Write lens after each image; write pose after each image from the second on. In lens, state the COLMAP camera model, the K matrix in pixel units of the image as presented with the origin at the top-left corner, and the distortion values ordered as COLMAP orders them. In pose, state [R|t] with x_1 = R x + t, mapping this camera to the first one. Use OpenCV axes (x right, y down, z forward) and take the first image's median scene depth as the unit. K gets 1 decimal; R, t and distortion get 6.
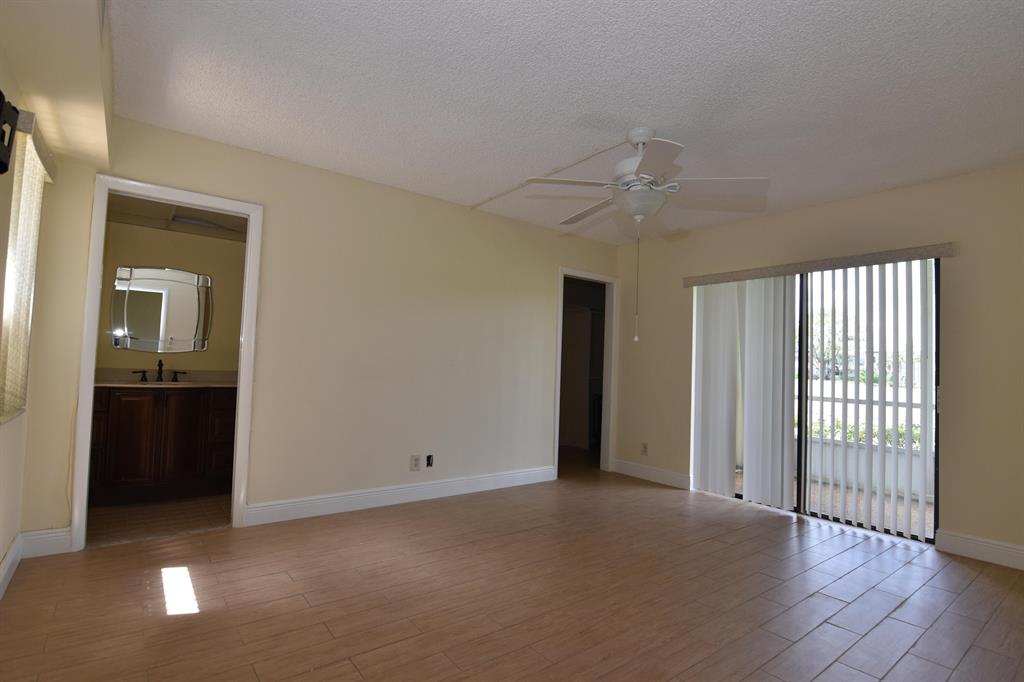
lens RADIAL K [[497.3, 0, 512.0], [0, 497.3, 341.0], [0, 0, 1]] dist [0.000199, 0.000016]
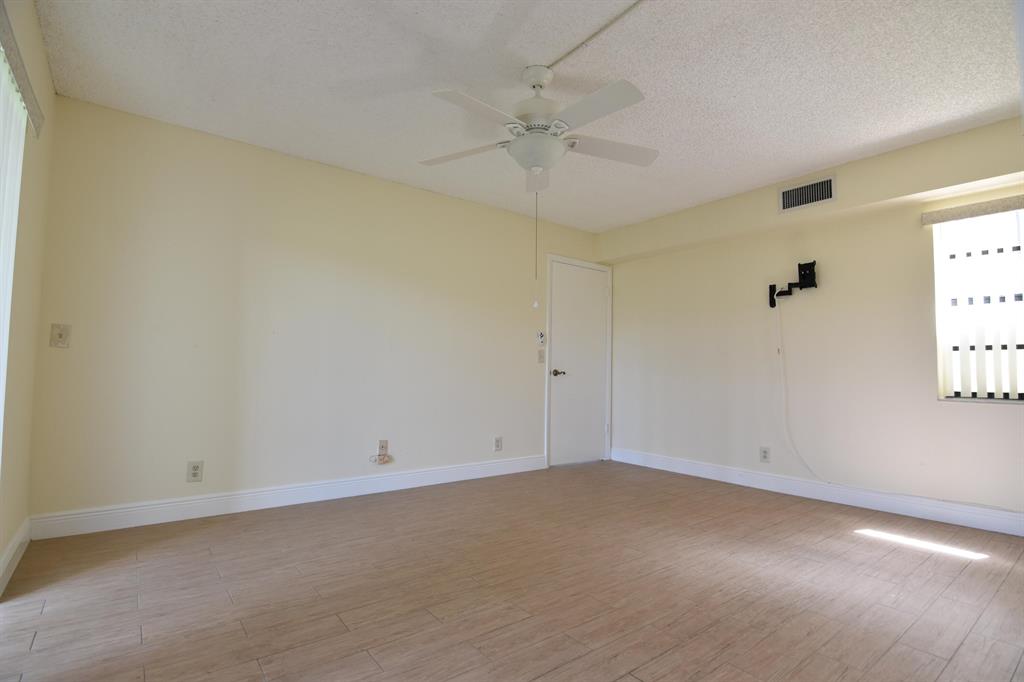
lens RADIAL K [[497.3, 0, 512.0], [0, 497.3, 341.0], [0, 0, 1]] dist [0.000199, 0.000016]
pose [[-0.998614, -0.052641, -0.000176, 0.246739], [-0.052328, 0.993028, -0.105623, 0.133901], [0.005735, -0.105468, -0.994406, 1.612326]]
